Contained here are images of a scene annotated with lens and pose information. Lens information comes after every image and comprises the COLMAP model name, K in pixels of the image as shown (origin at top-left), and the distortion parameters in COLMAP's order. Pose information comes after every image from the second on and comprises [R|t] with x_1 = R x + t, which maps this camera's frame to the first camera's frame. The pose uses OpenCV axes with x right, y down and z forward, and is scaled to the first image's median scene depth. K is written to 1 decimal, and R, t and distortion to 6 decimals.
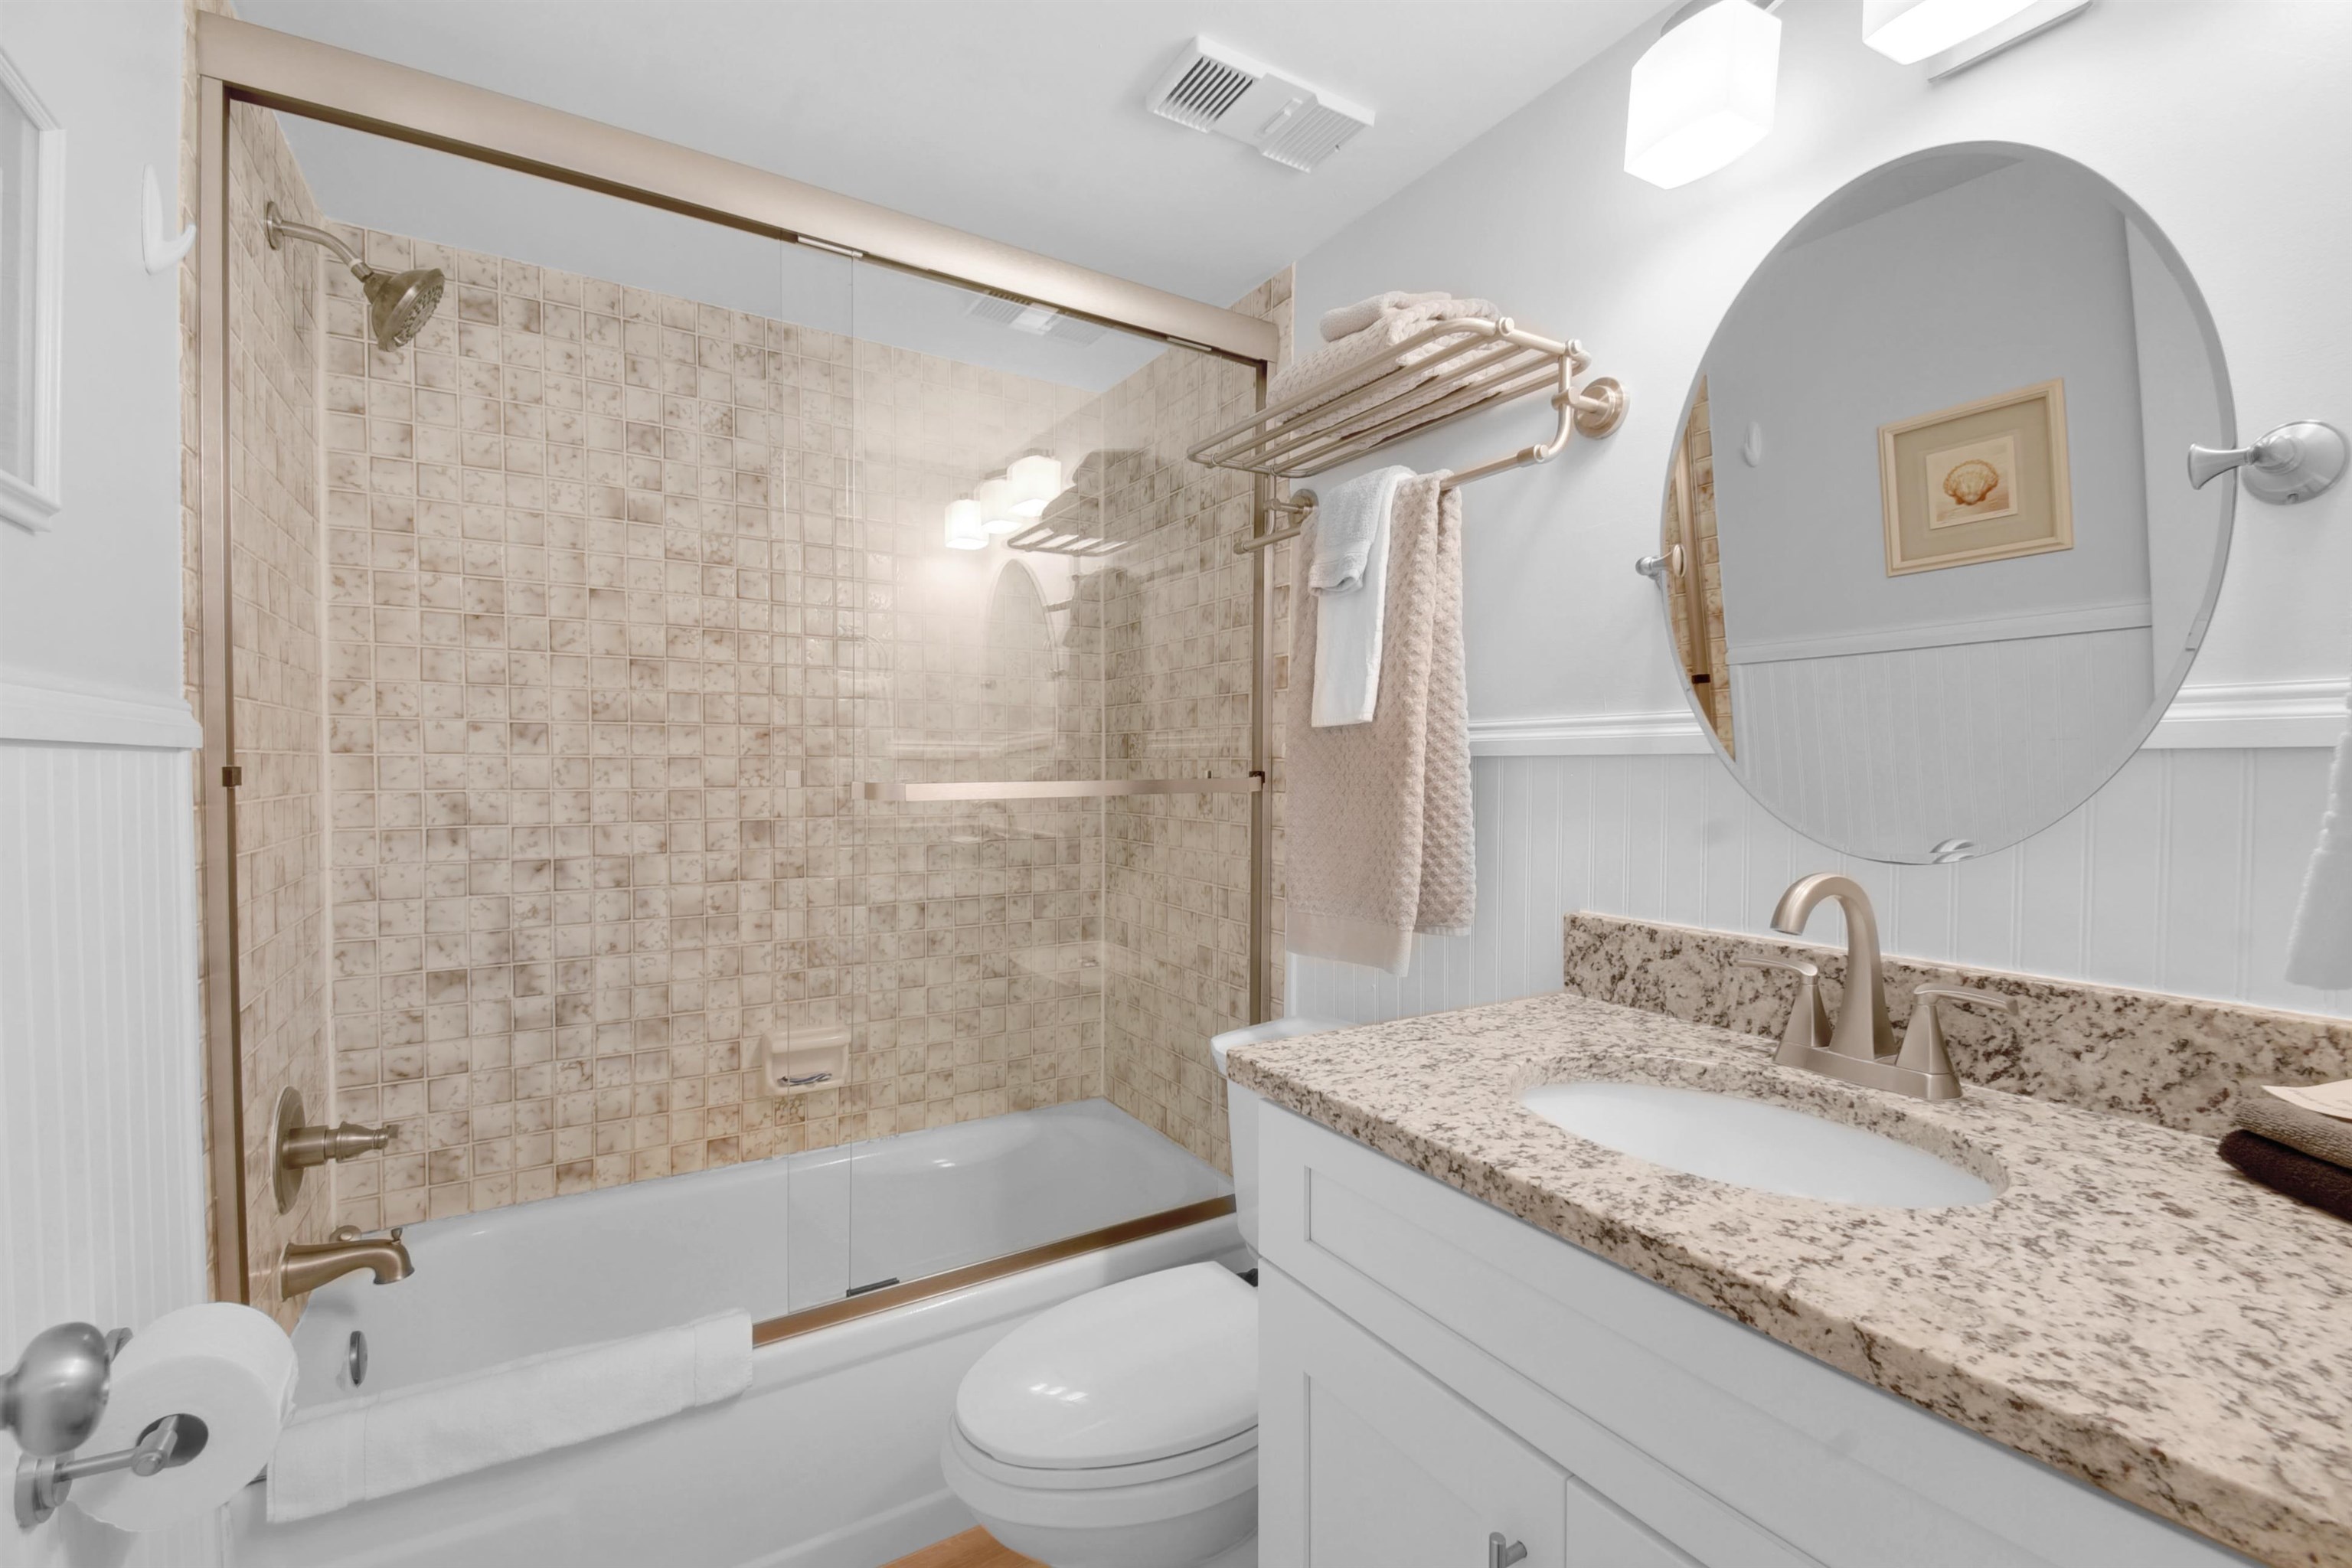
lens RADIAL K [[1017.4, 0, 1185.0], [0, 1017.4, 786.7], [0, 0, 1]] dist [0.039914, -0.023104]
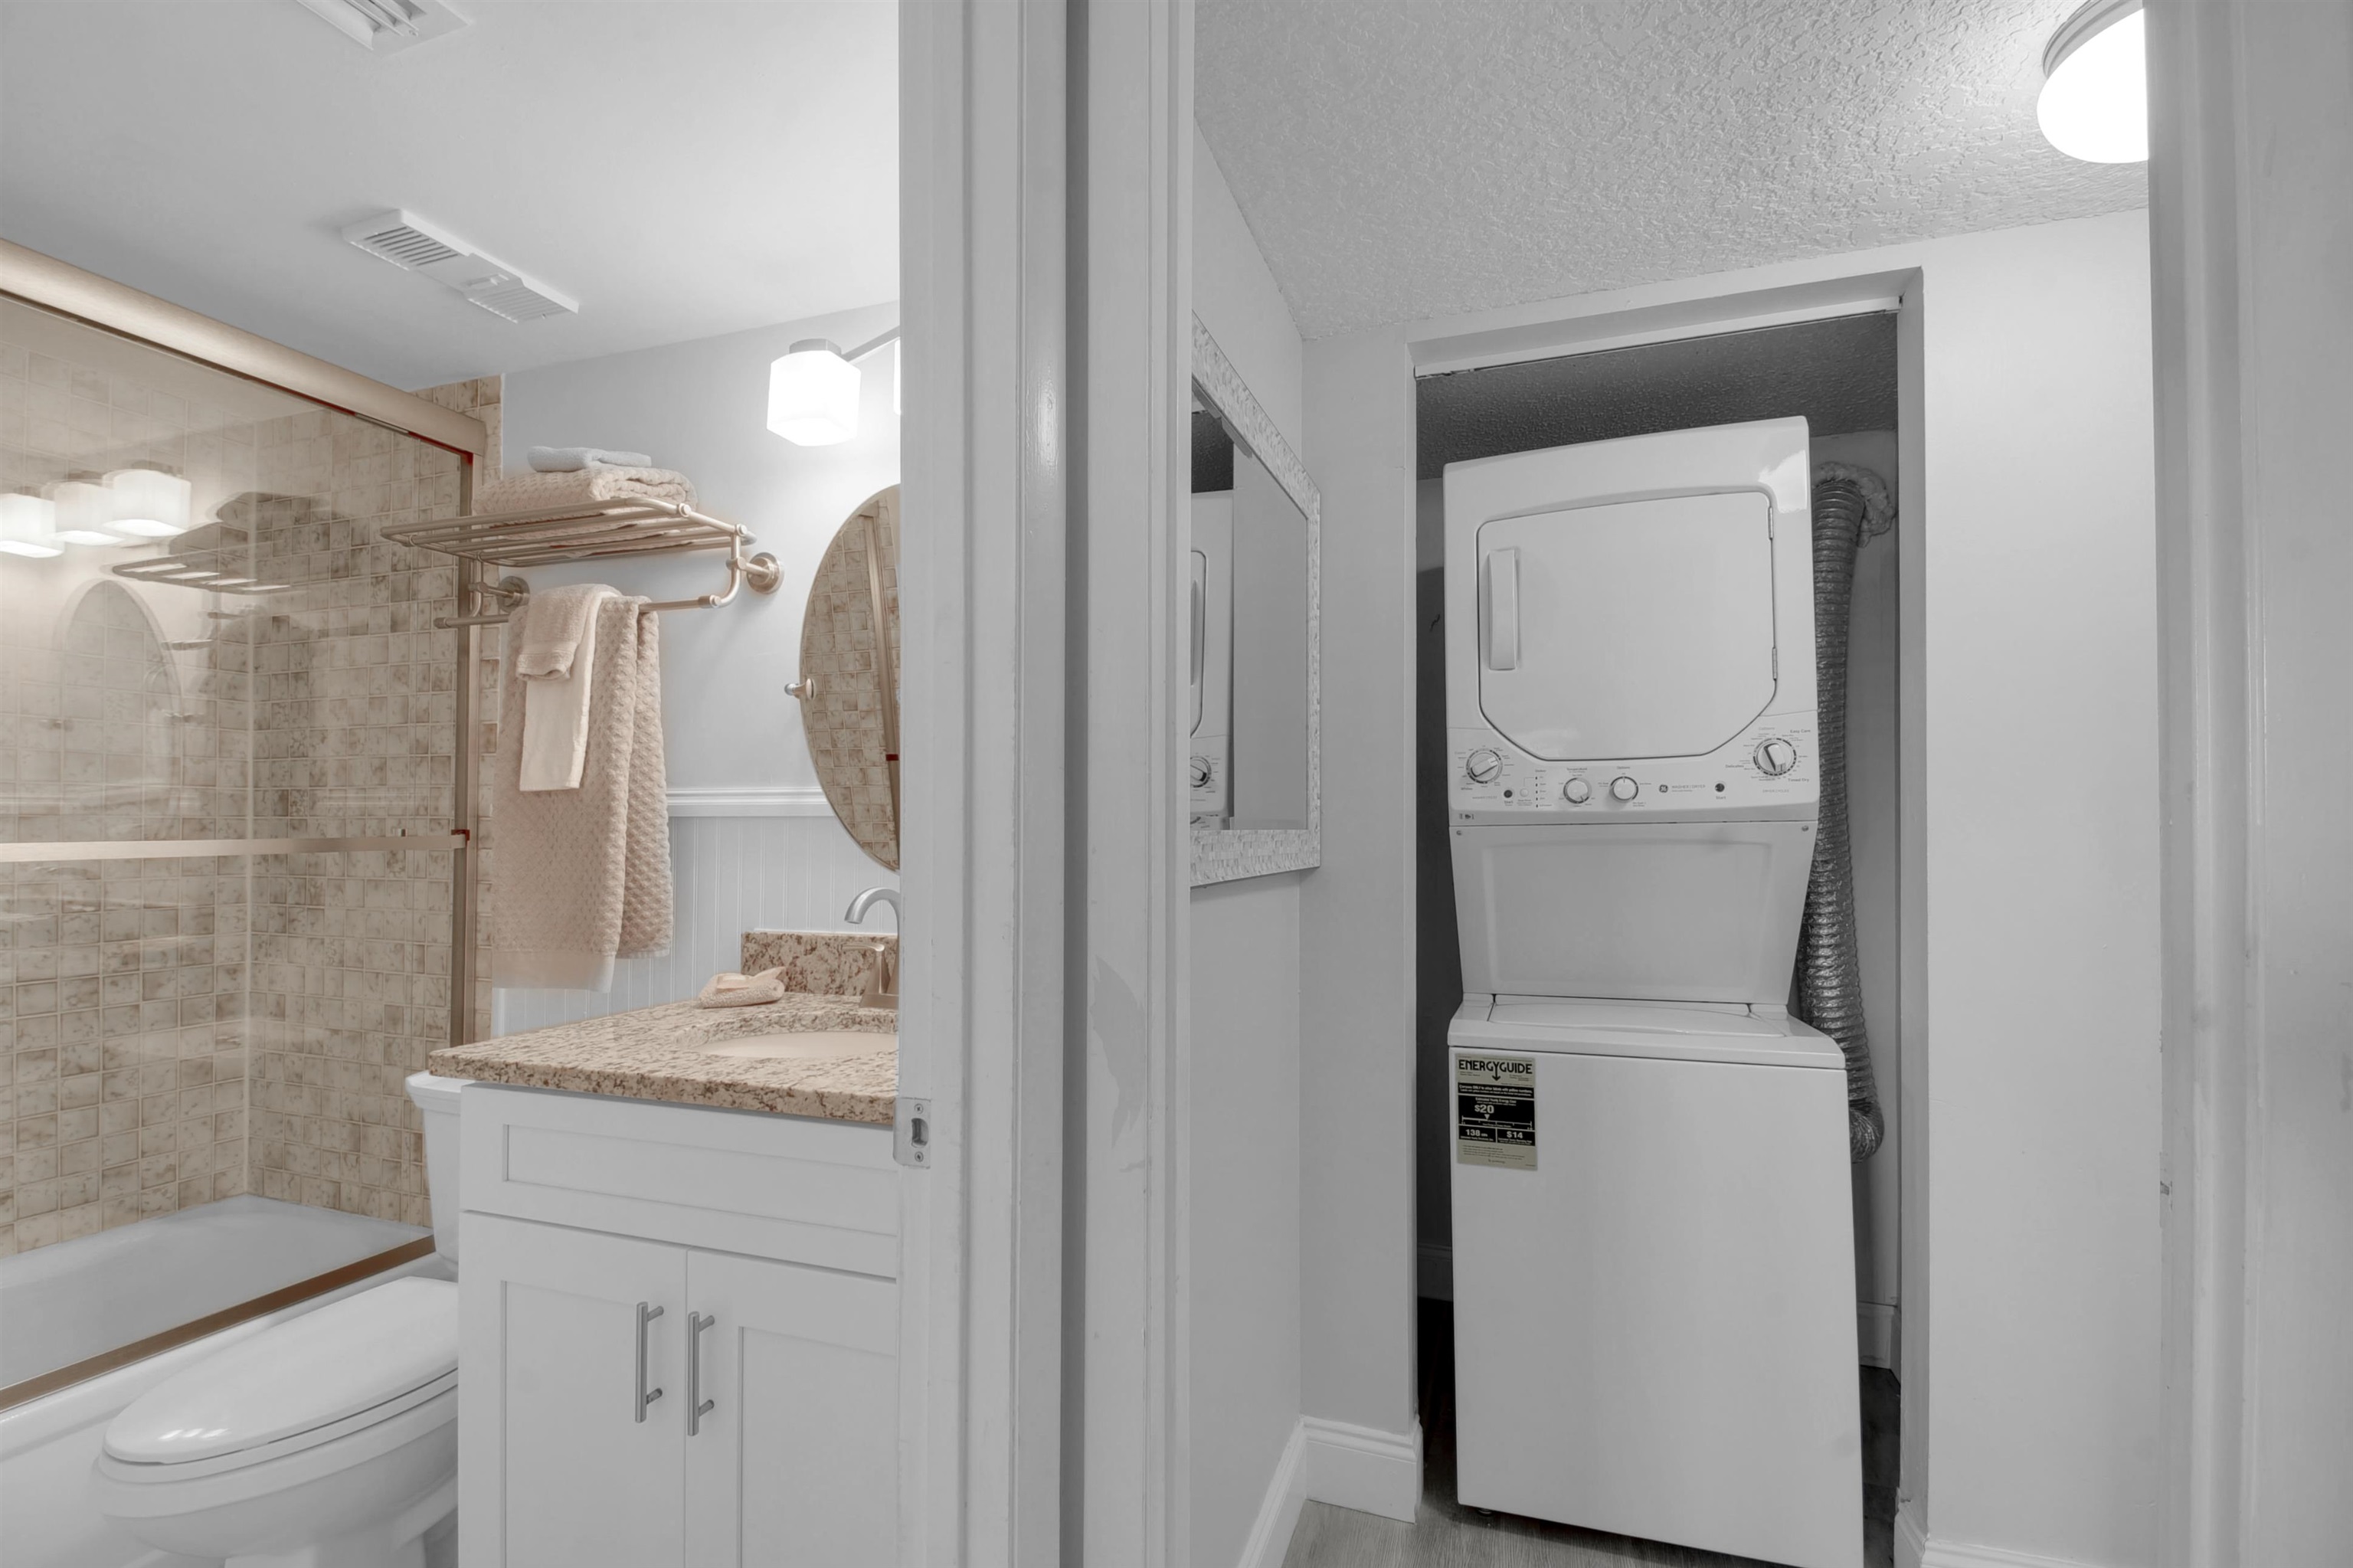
lens RADIAL K [[1025.6, 0, 1223.3], [0, 1025.6, 813.8], [0, 0, 1]] dist [0.037972, -0.024717]
pose [[0.762253, 0.006270, 0.647249, -0.024428], [0.013228, 0.999593, -0.025262, 0.006562], [-0.647144, 0.027818, 0.761860, -0.337902]]
